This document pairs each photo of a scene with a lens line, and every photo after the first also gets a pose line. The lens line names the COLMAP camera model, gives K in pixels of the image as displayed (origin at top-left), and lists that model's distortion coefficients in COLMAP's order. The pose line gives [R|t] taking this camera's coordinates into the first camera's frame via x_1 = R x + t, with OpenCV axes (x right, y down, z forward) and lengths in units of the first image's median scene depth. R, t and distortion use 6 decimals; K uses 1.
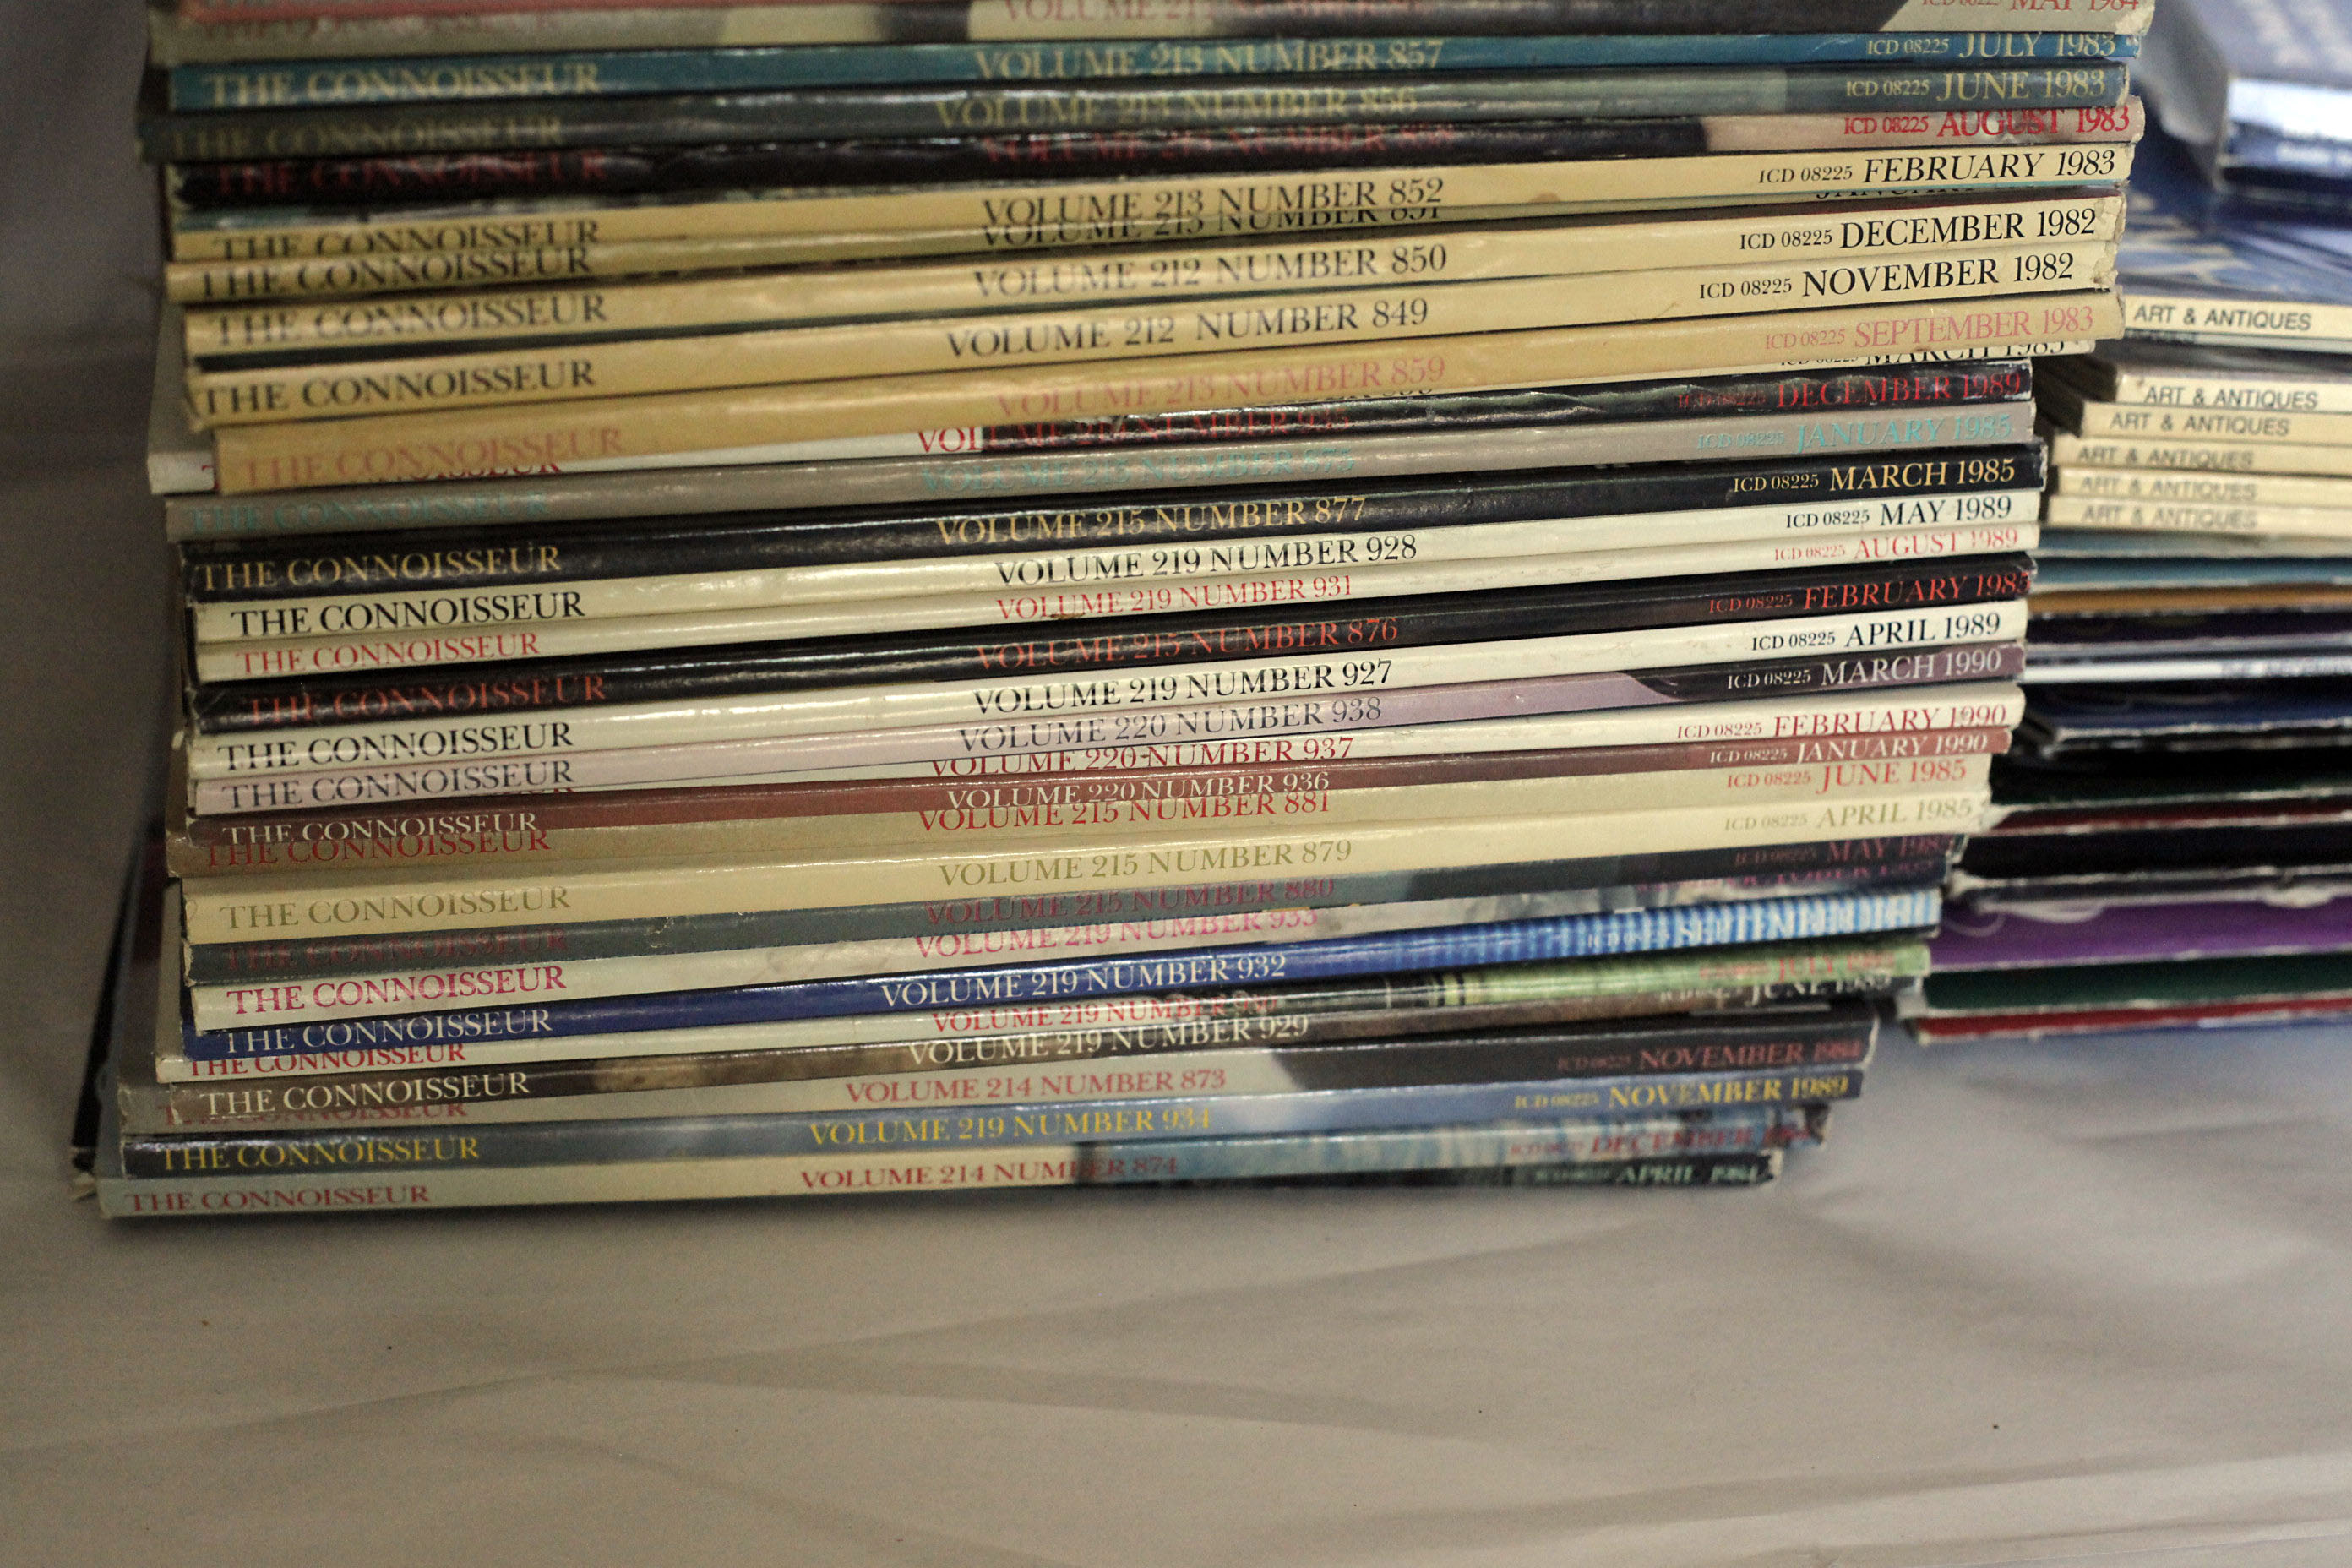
lens RADIAL K [[3859.9, 0, 1178.0], [0, 3859.9, 822.0], [0, 0, 1]] dist [-0.145404, 0.000000]
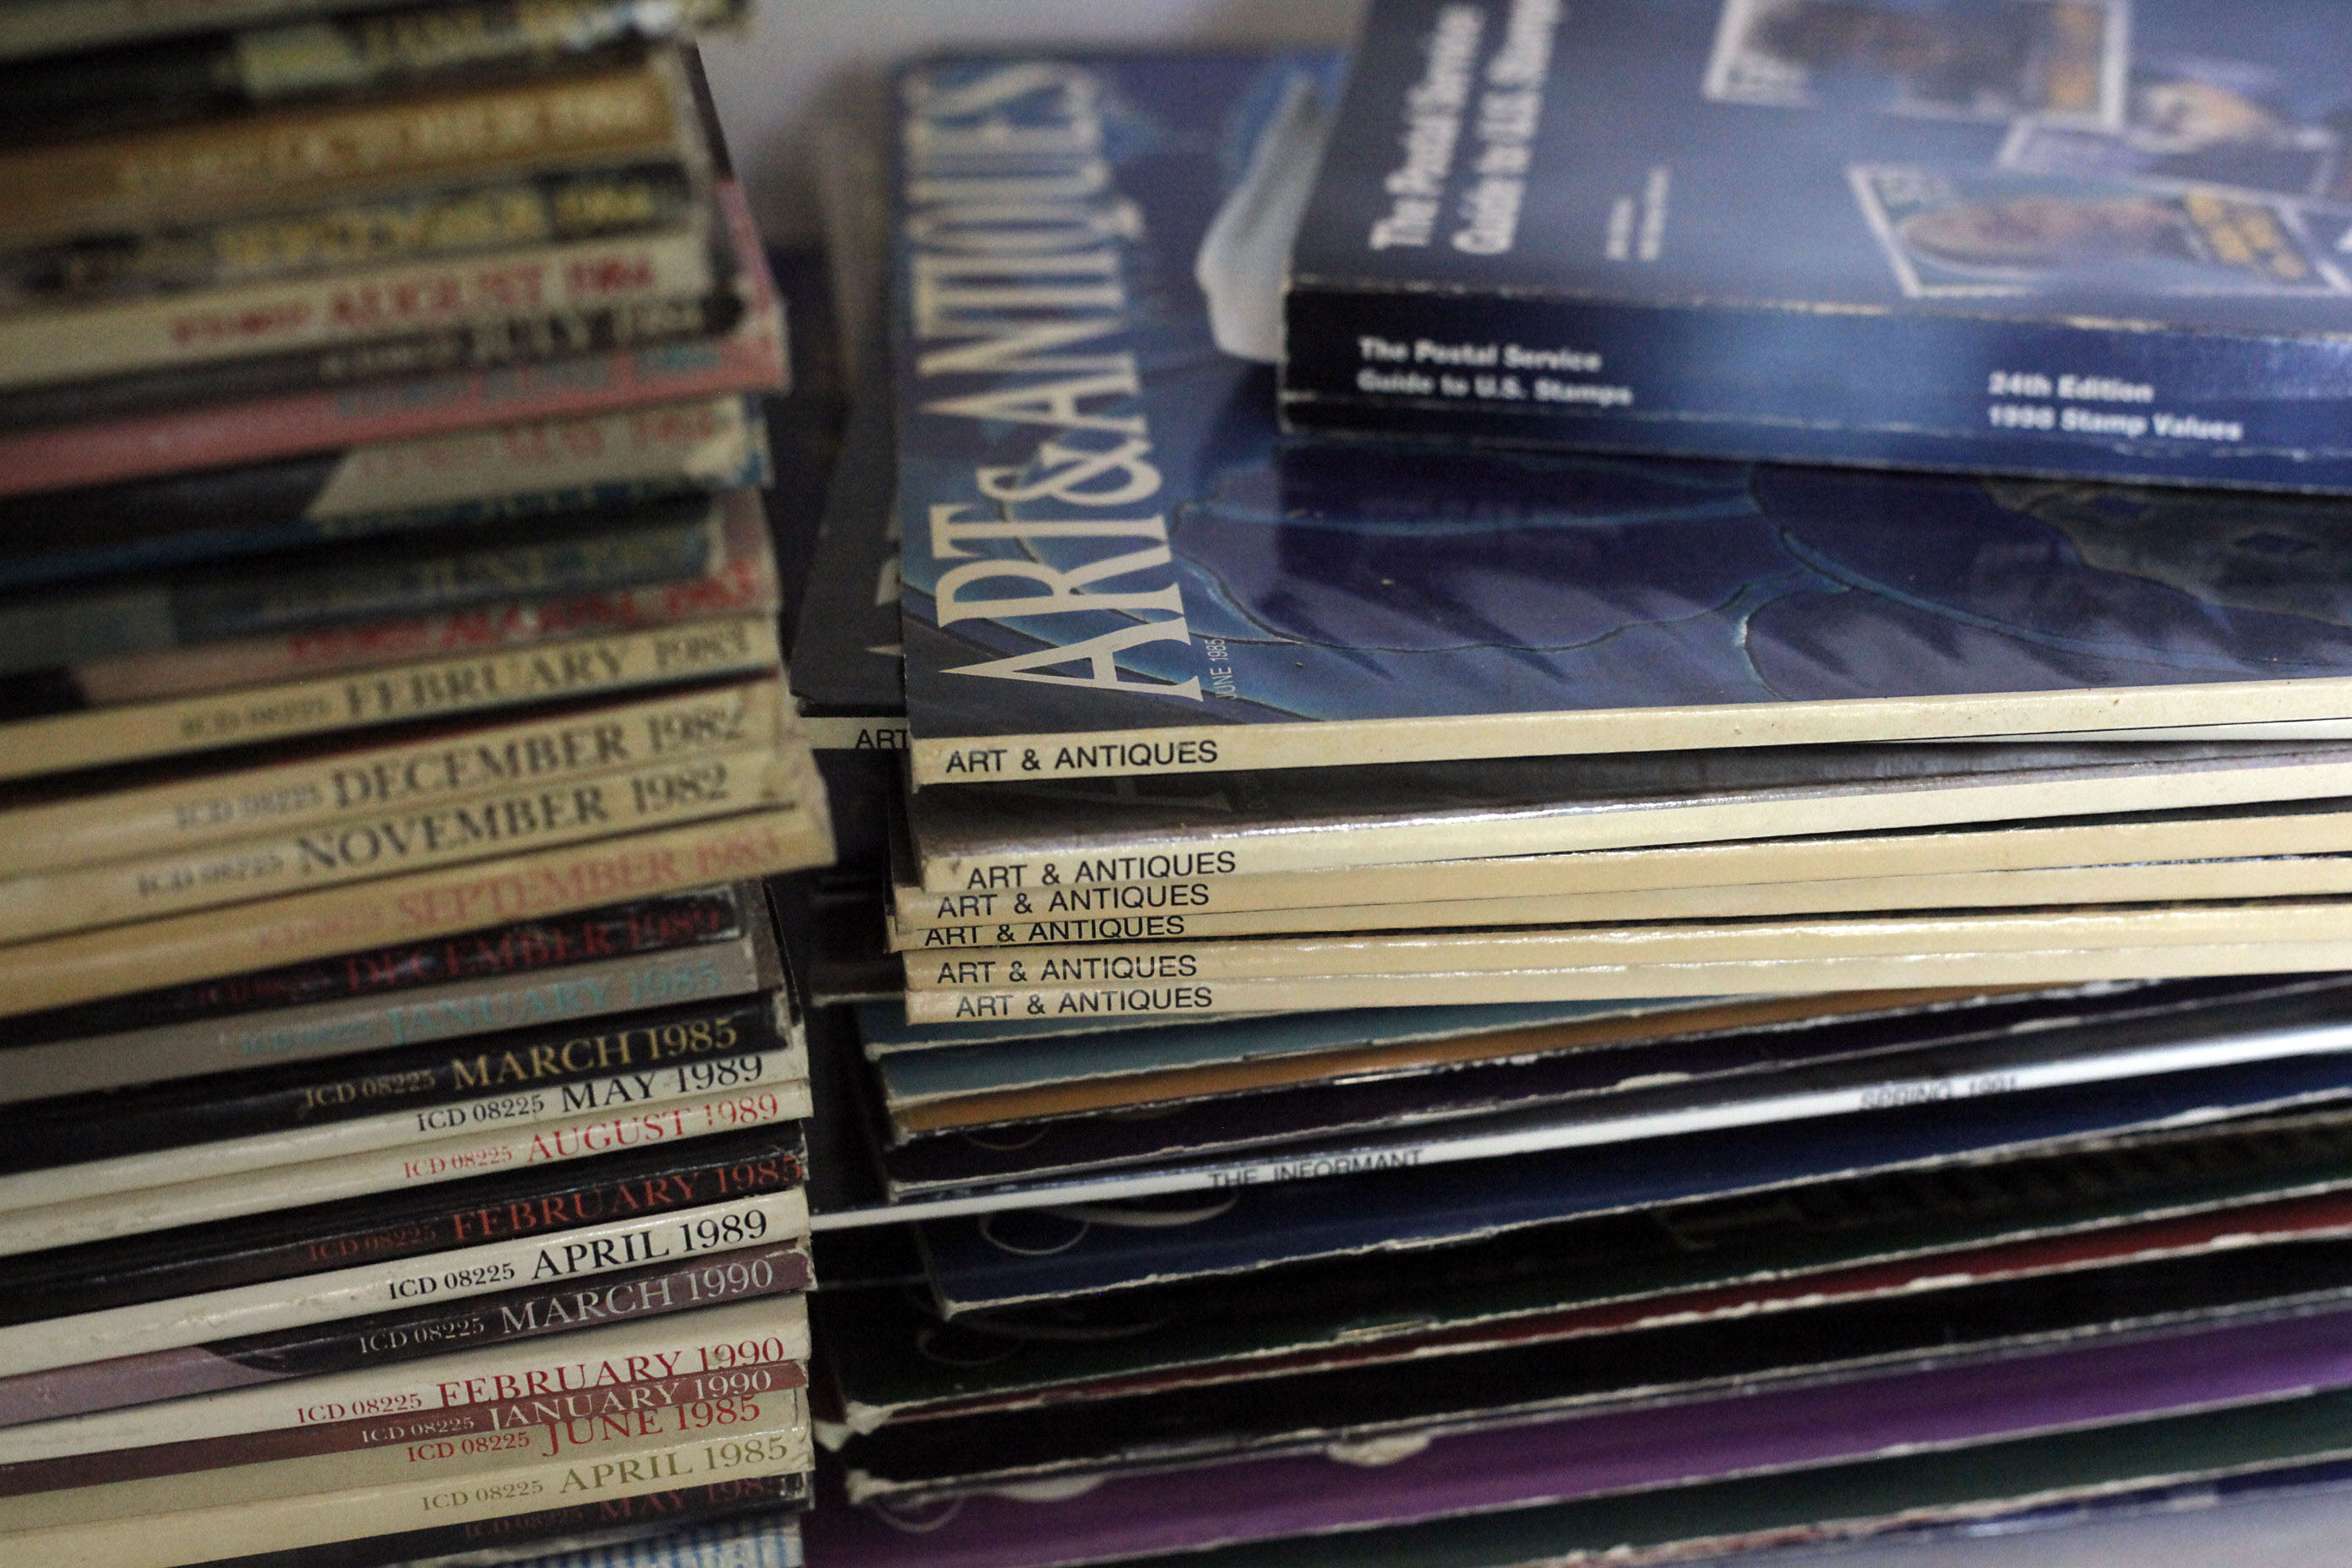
lens RADIAL K [[3859.9, 0, 1153.7], [0, 3859.9, 771.0], [0, 0, 1]] dist [-0.145404, 0.000000]
pose [[0.996373, -0.056028, -0.064052, 0.355881], [0.060814, 0.995299, 0.075380, -0.195099], [0.059527, -0.079002, 0.995096, 0.319640]]
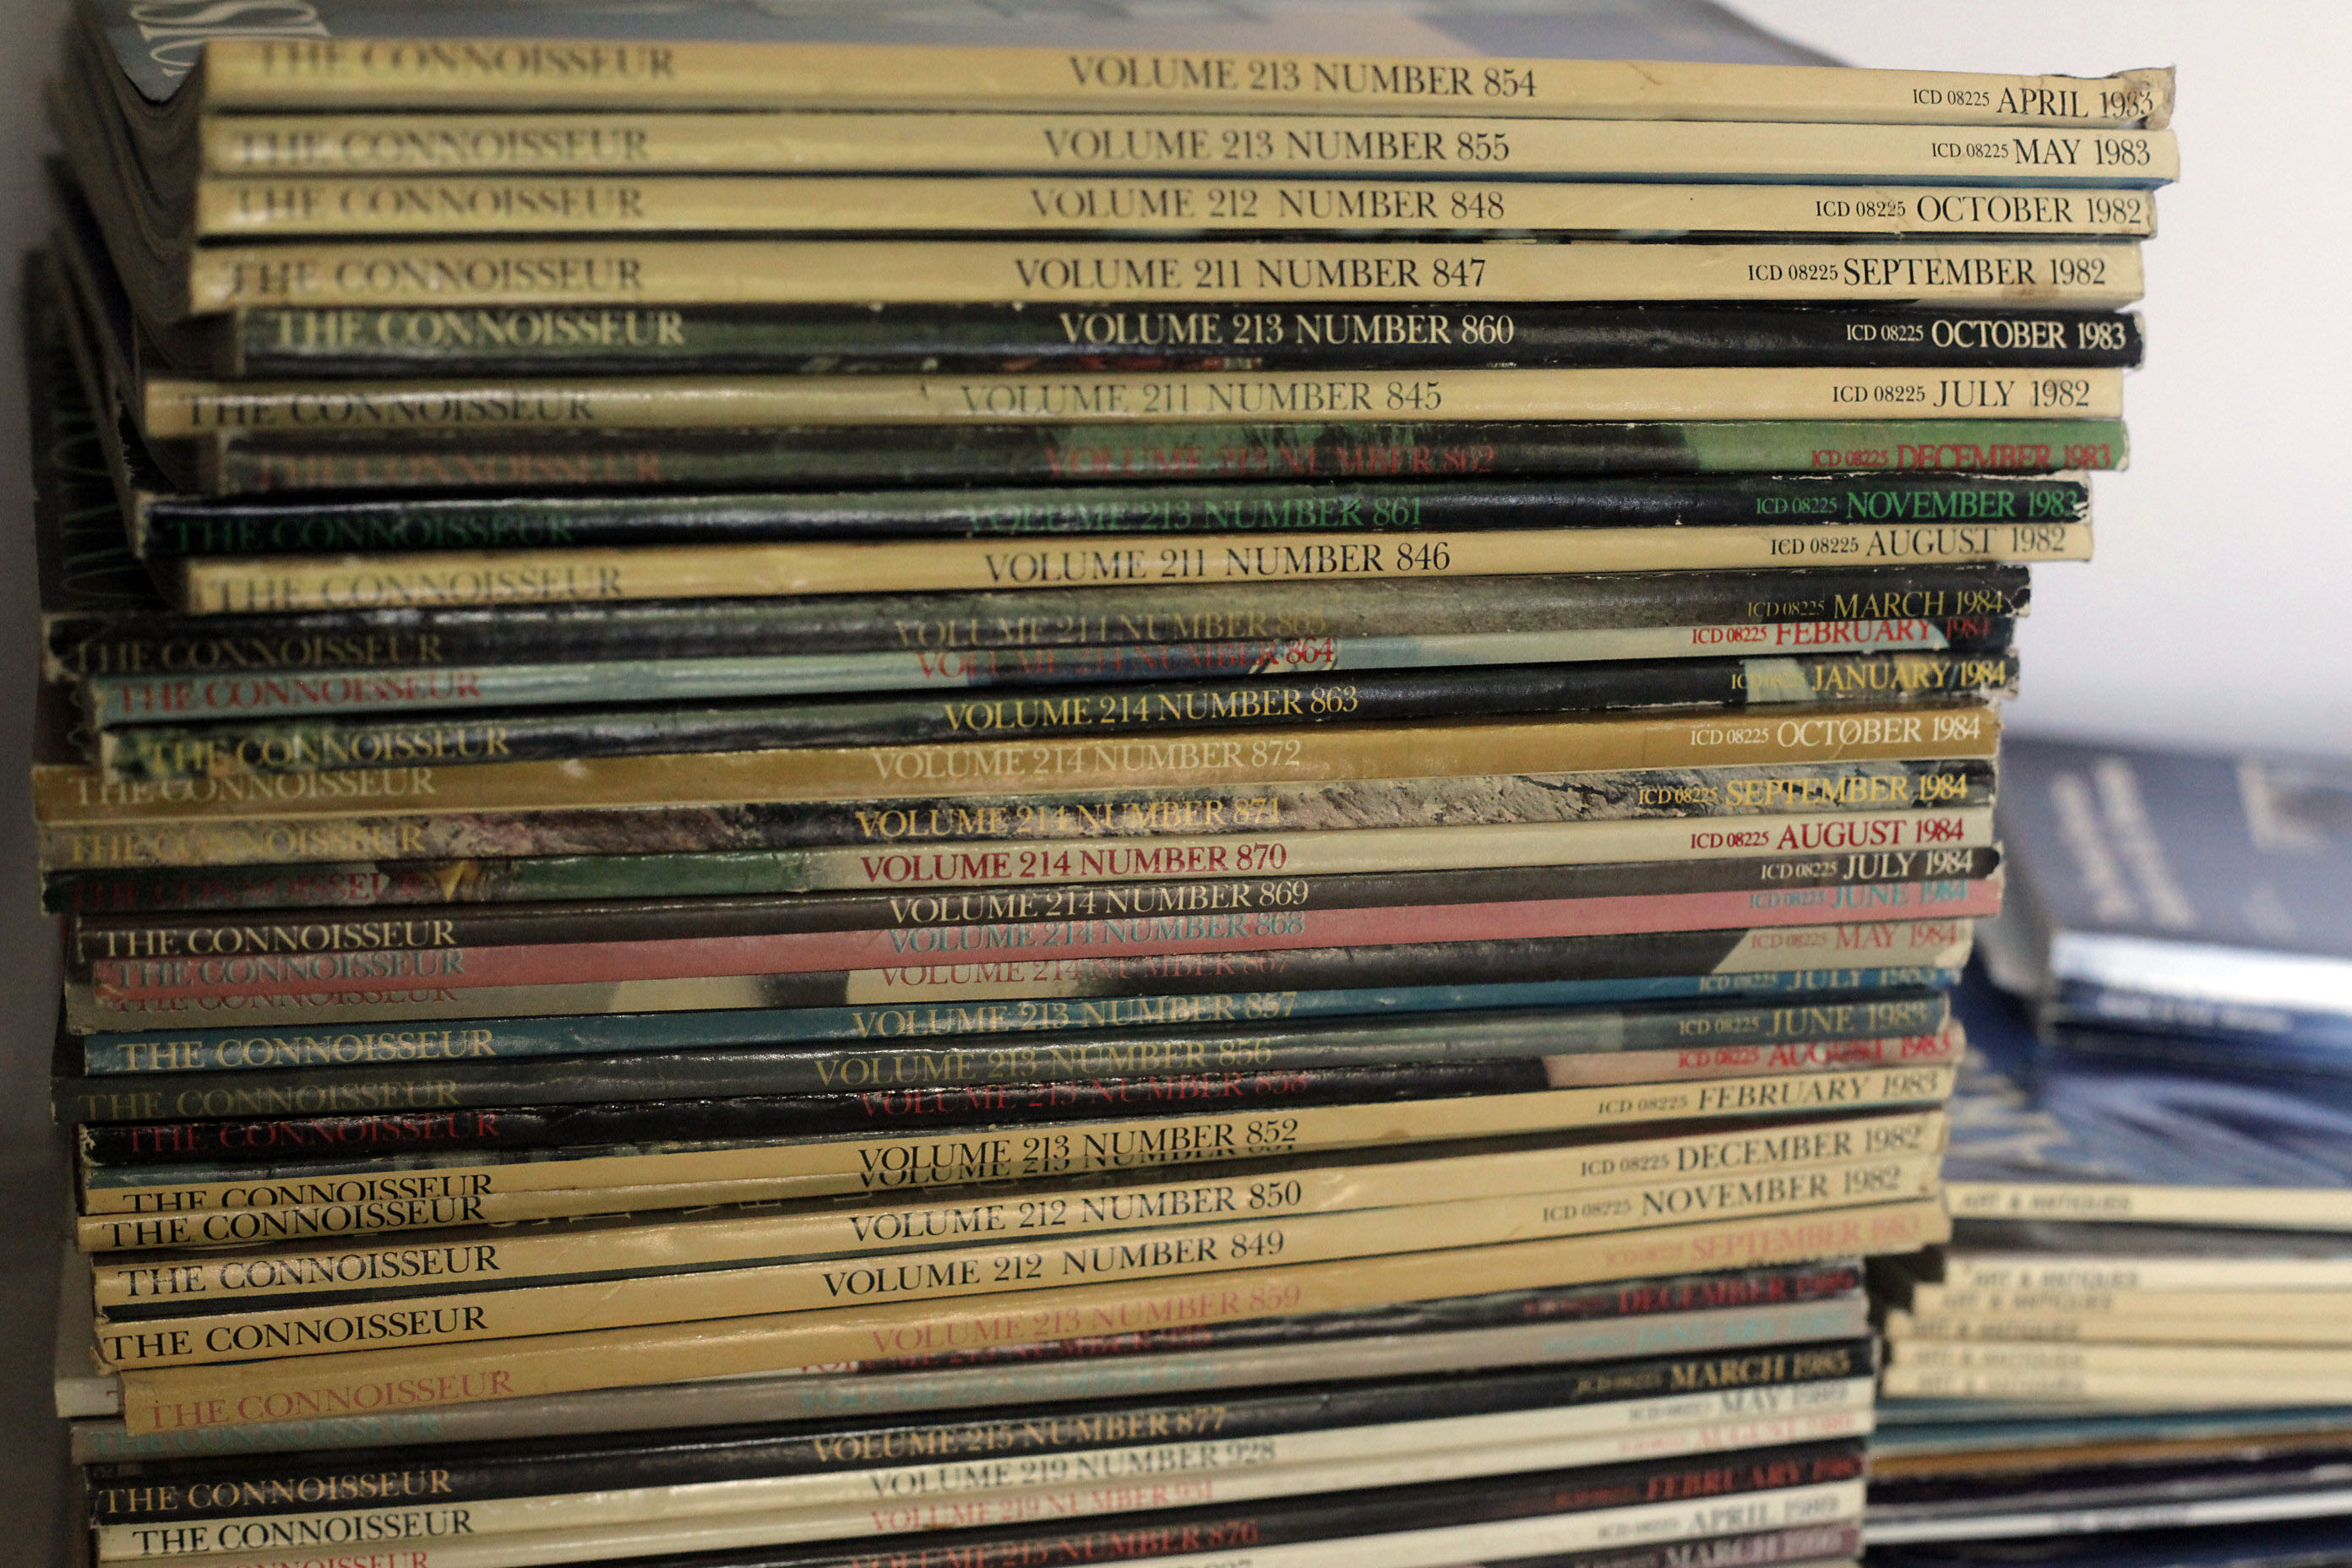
lens RADIAL K [[3859.9, 0, 1181.2], [0, 3859.9, 784.0], [0, 0, 1]] dist [-0.145404, 0.000000]
pose [[0.999554, 0.002860, 0.029731, 0.005229], [0.001683, 0.988430, -0.151668, -0.093083], [-0.029821, 0.151651, 0.987984, -0.053146]]
